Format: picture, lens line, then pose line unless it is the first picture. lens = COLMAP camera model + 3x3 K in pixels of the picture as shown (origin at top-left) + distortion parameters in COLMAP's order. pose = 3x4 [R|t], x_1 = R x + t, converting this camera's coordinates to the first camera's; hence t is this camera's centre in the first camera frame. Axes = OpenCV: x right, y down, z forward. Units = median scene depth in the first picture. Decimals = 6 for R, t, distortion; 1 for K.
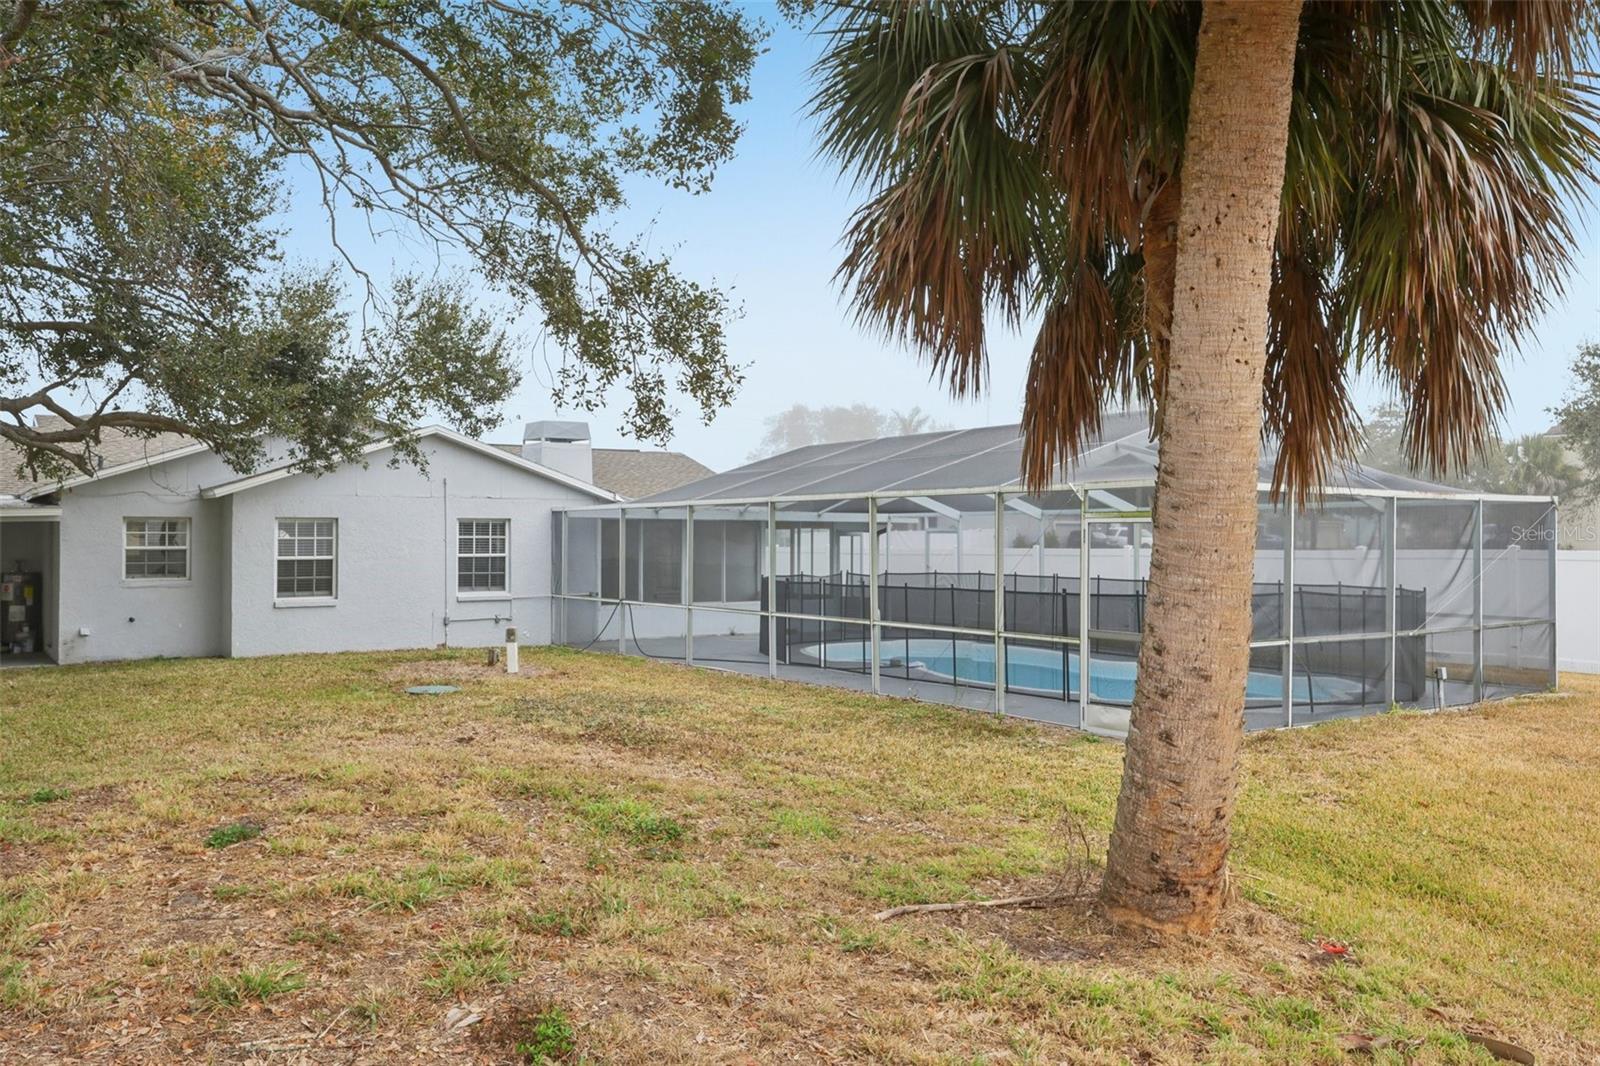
lens RADIAL K [[1335.9, 0, 800.1], [0, 1335.9, 532.6], [0, 0, 1]] dist [-0.000245, 0.000468]
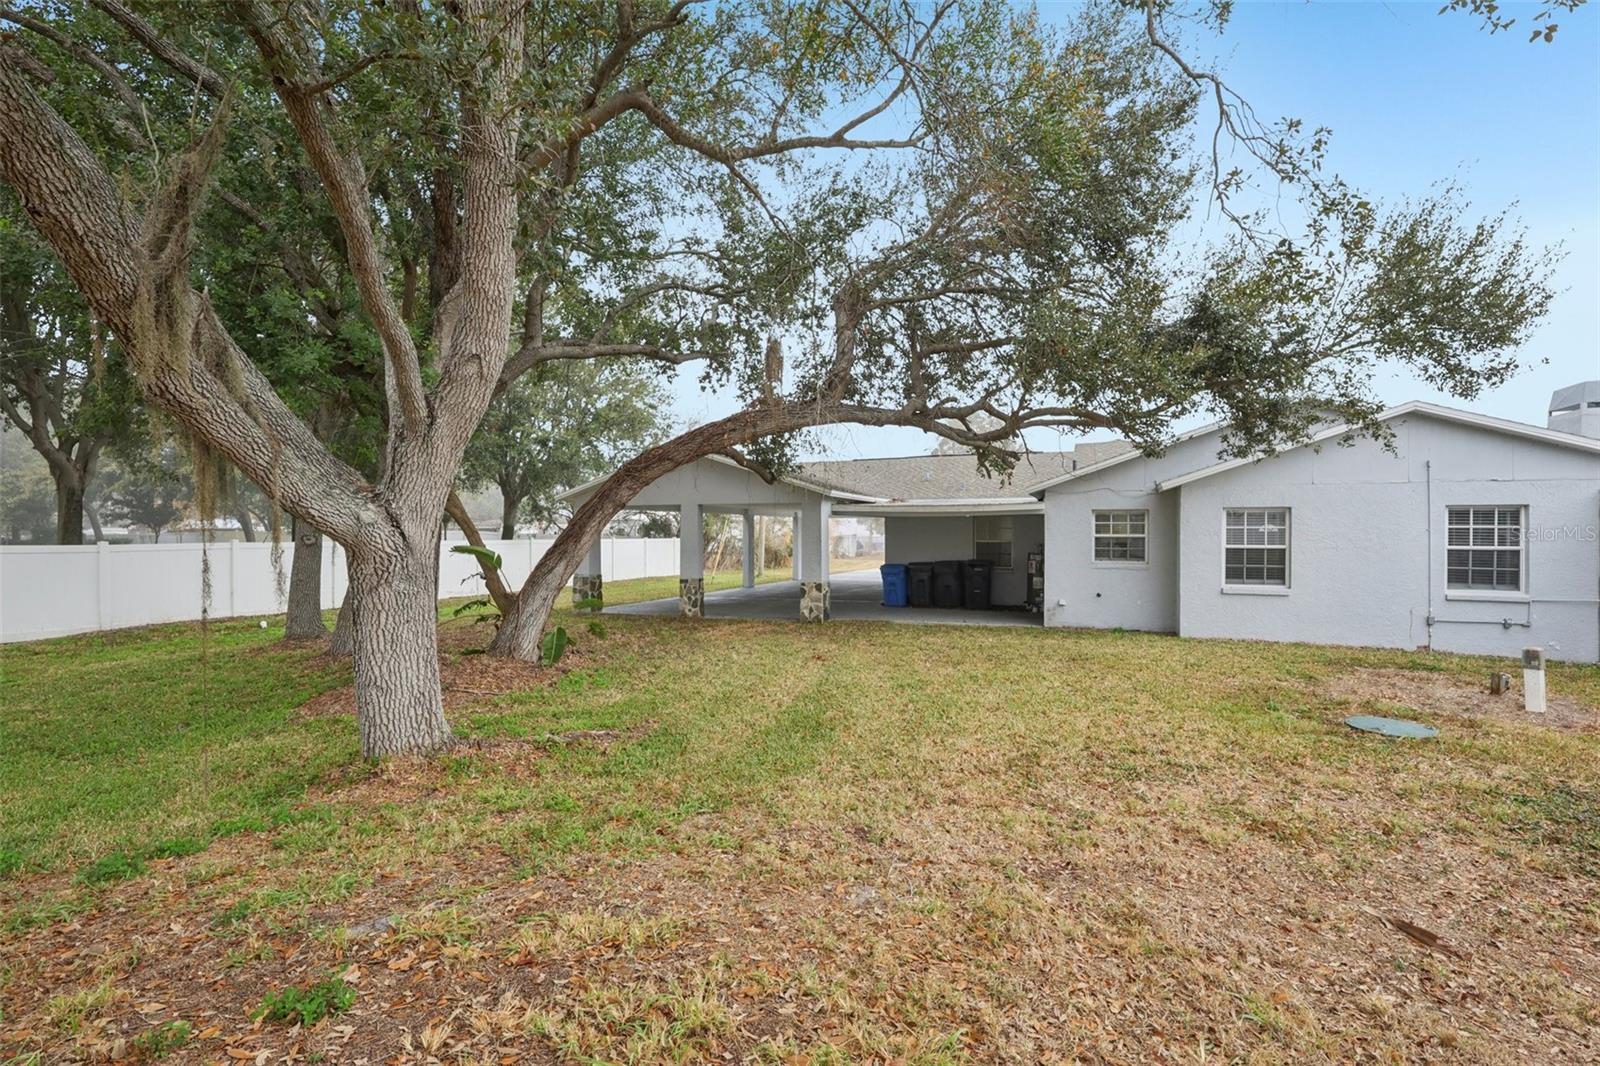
lens RADIAL K [[746.3, 0, 800.0], [0, 746.3, 527.7], [0, 0, 1]] dist [0.000921, 0.000146]
pose [[0.555494, -0.001100, -0.831520, -0.089810], [-0.002047, 0.999994, -0.002690, 0.006694], [0.831518, 0.003197, 0.555489, 0.399235]]
